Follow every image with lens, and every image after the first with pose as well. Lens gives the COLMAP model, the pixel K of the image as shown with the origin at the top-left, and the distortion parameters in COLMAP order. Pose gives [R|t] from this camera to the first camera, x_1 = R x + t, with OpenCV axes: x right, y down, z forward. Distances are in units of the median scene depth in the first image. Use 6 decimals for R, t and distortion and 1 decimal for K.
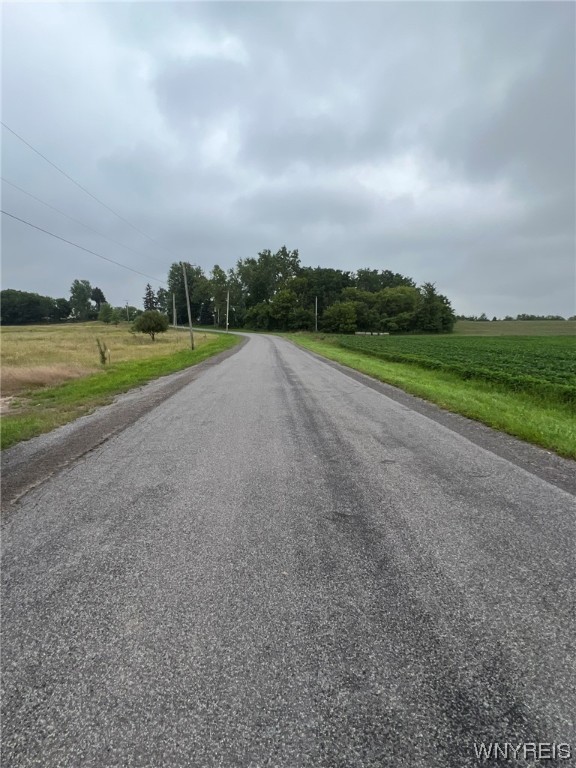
lens RADIAL K [[430.0, 0, 293.7], [0, 430.0, 378.1], [0, 0, 1]] dist [0.000991, 0.001595]
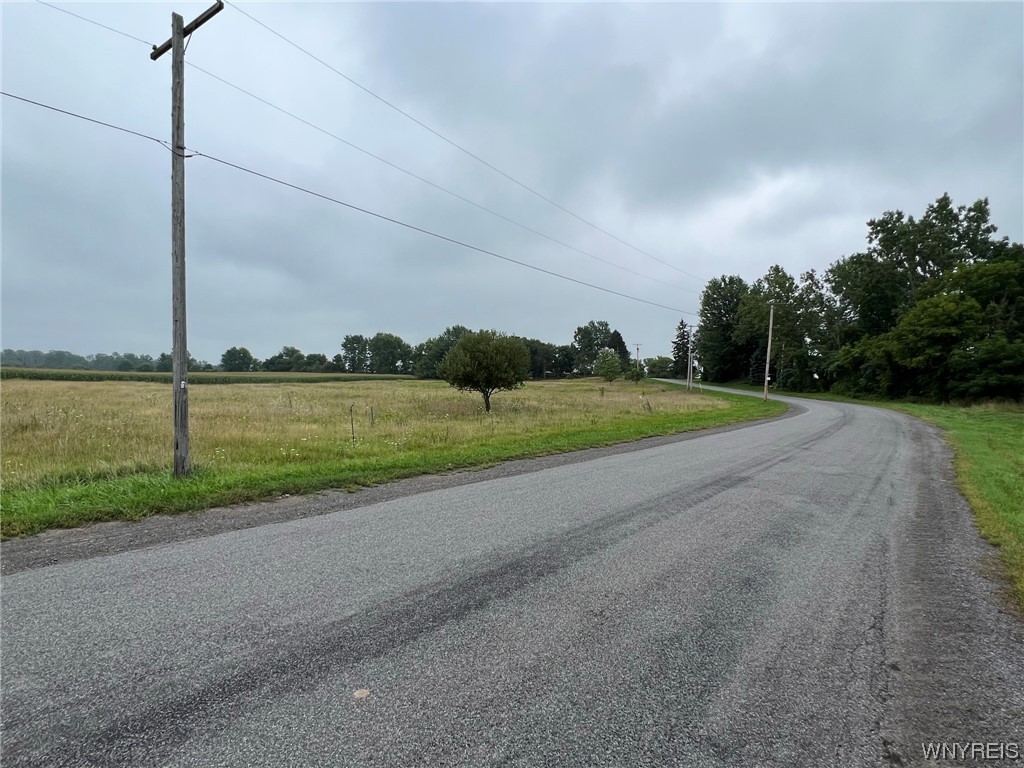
lens RADIAL K [[573.4, 0, 507.9], [0, 573.4, 379.0], [0, 0, 1]] dist [0.000991, 0.001595]
pose [[0.771852, 0.013958, -0.635648, 0.010976], [-0.101421, 0.989660, -0.101421, -0.051359], [0.627660, 0.142751, 0.765287, 0.496495]]
